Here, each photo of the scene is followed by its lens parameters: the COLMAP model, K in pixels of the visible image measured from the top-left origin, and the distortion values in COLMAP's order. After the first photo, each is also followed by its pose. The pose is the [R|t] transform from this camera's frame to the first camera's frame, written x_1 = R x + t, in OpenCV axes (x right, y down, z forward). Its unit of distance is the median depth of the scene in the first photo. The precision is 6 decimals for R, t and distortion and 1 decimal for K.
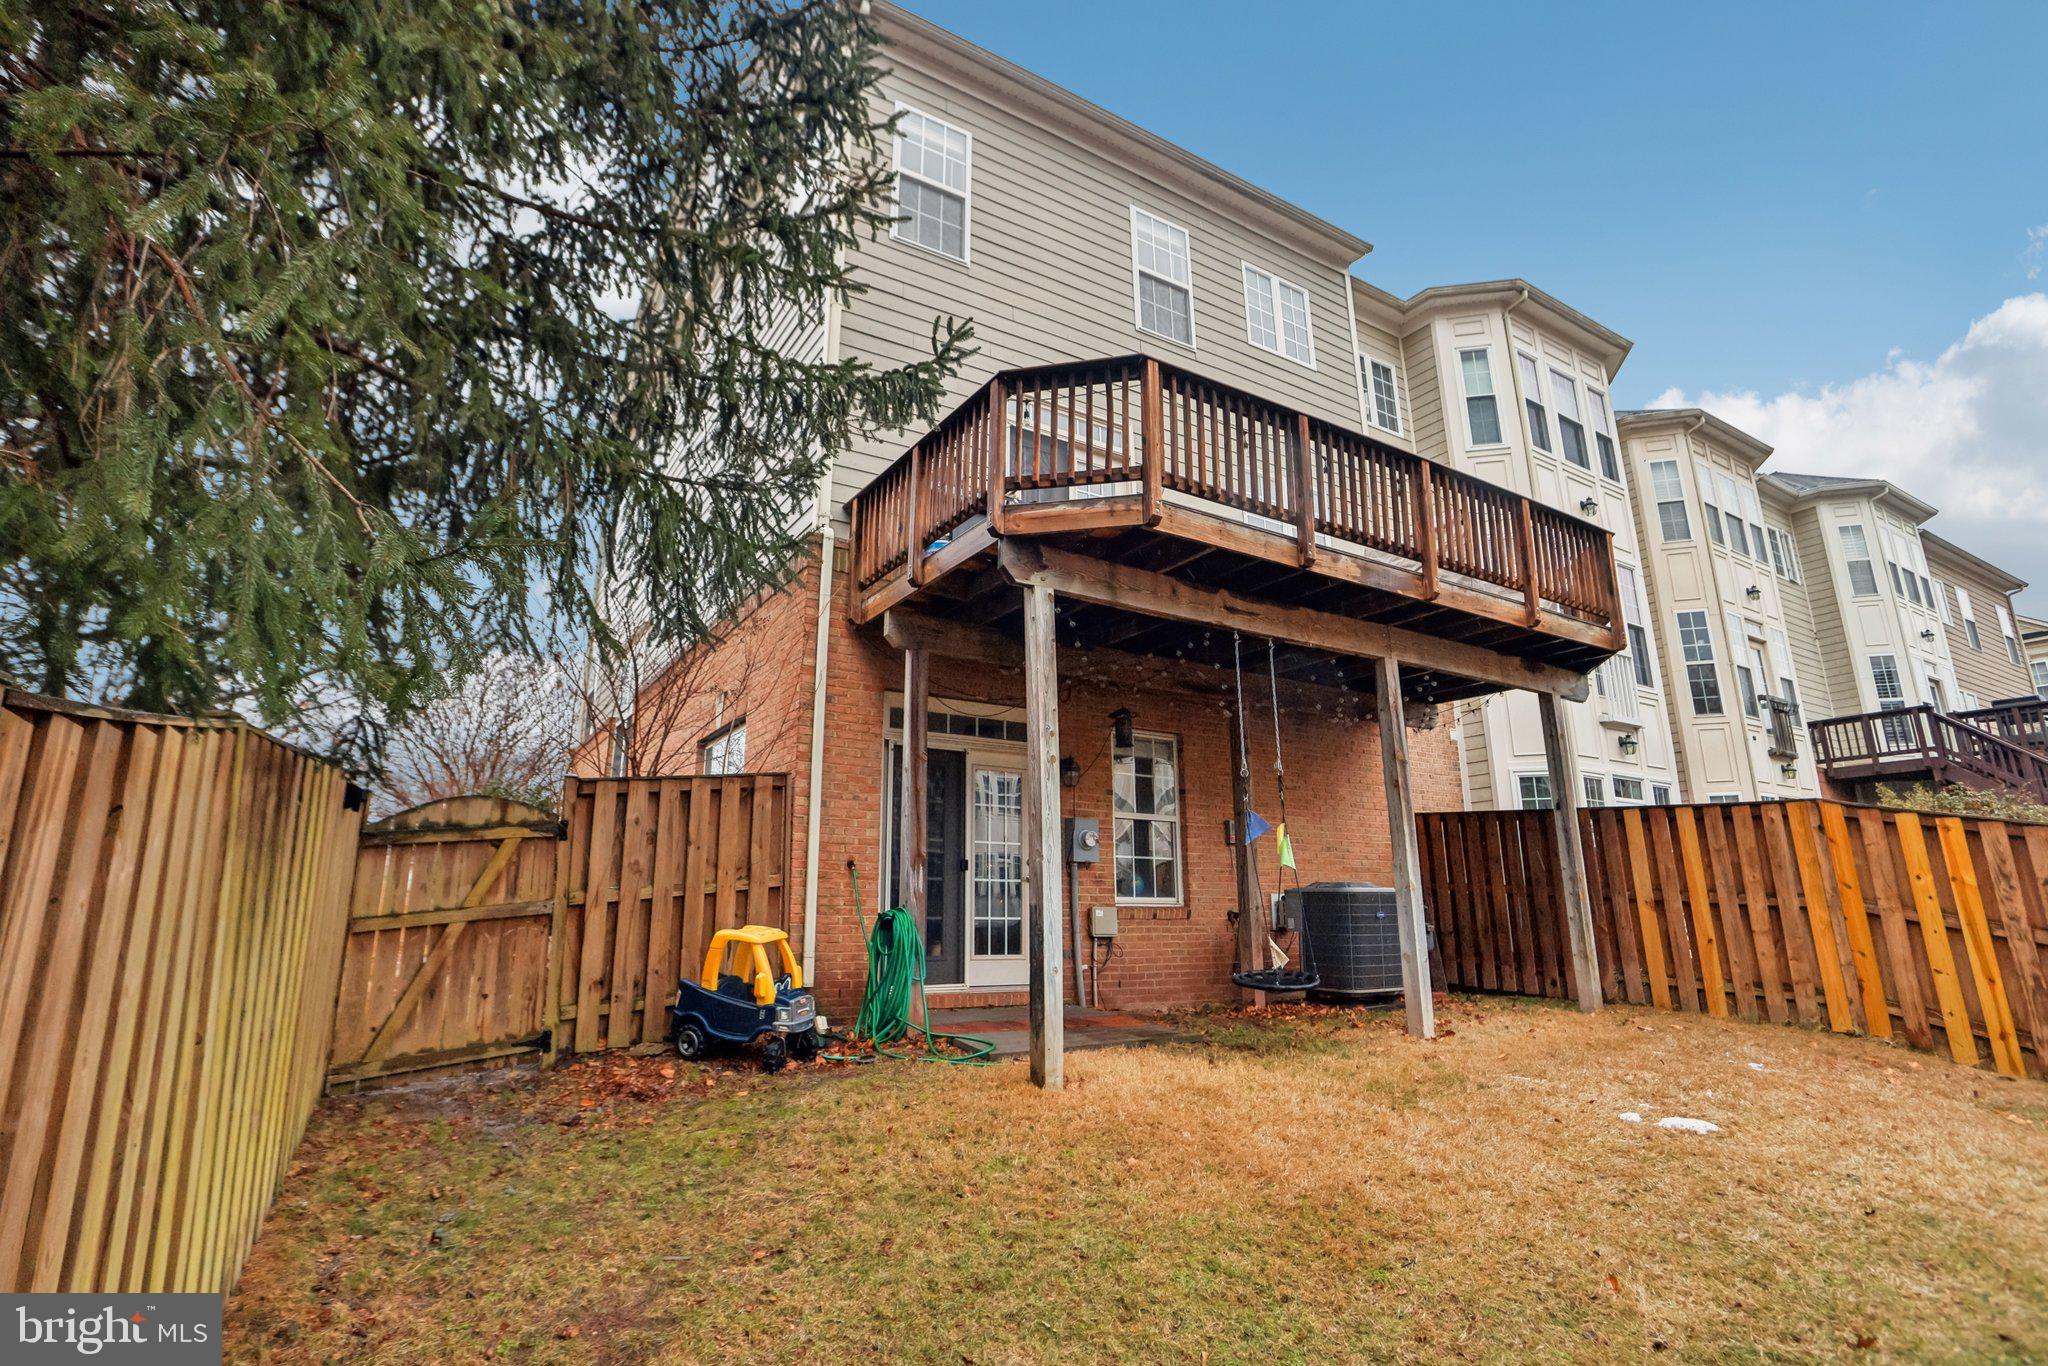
lens RADIAL K [[999.5, 0, 1024.0], [0, 999.5, 683.0], [0, 0, 1]] dist [-0.043429, 0.000060]
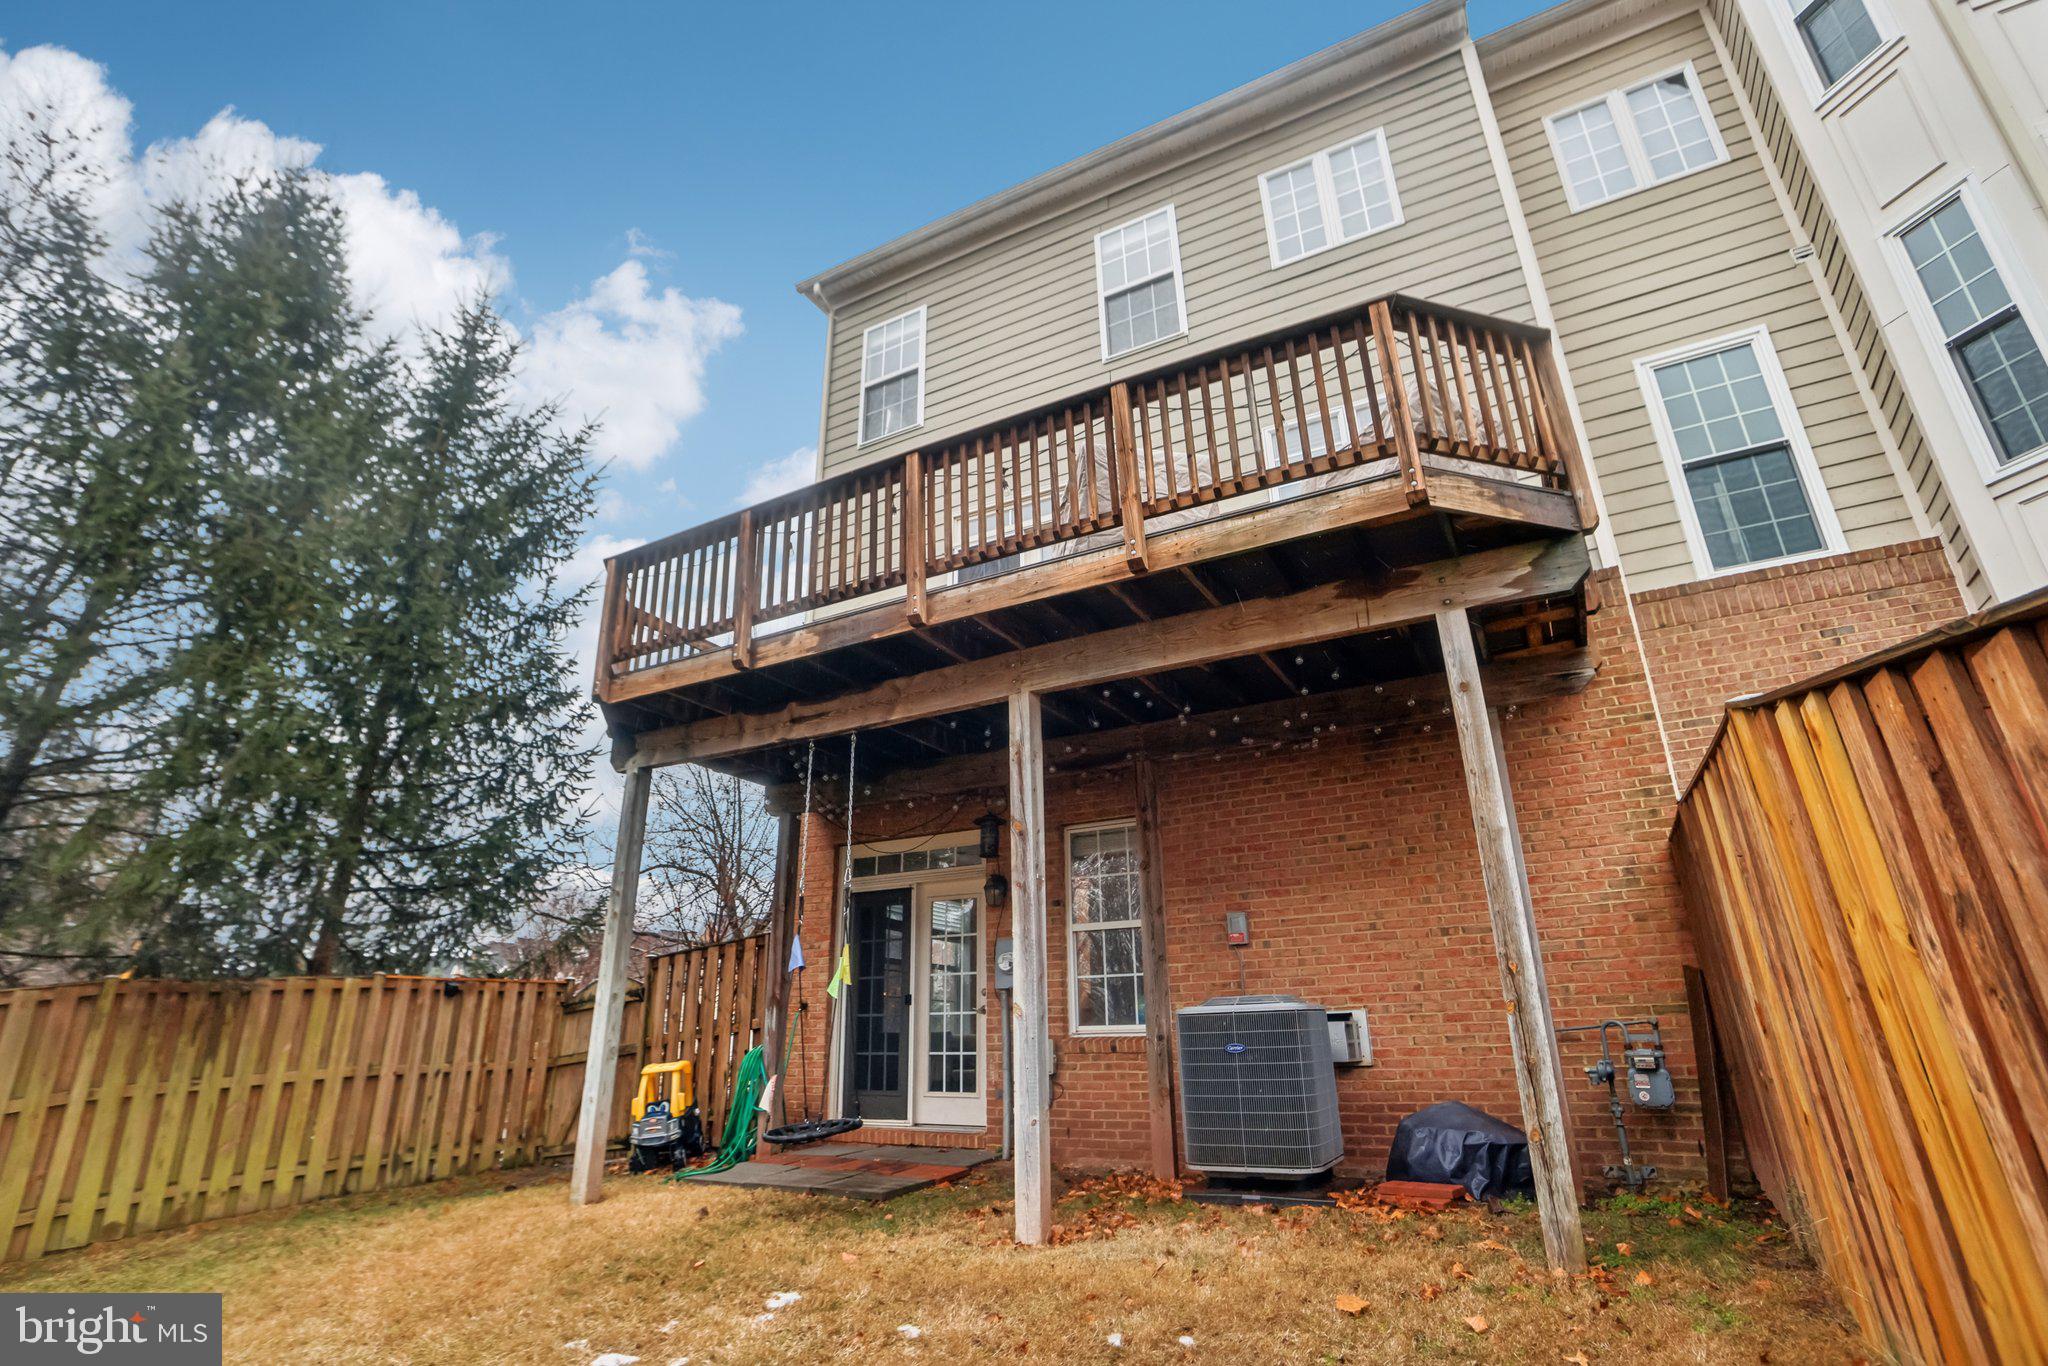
lens RADIAL K [[999.5, 0, 1024.0], [0, 999.5, 683.0], [0, 0, 1]] dist [-0.043429, 0.000060]
pose [[0.501656, -0.301835, -0.810701, 0.888202], [0.216792, 0.951114, -0.219963, 0.119462], [0.837462, -0.065408, 0.542568, 0.549335]]
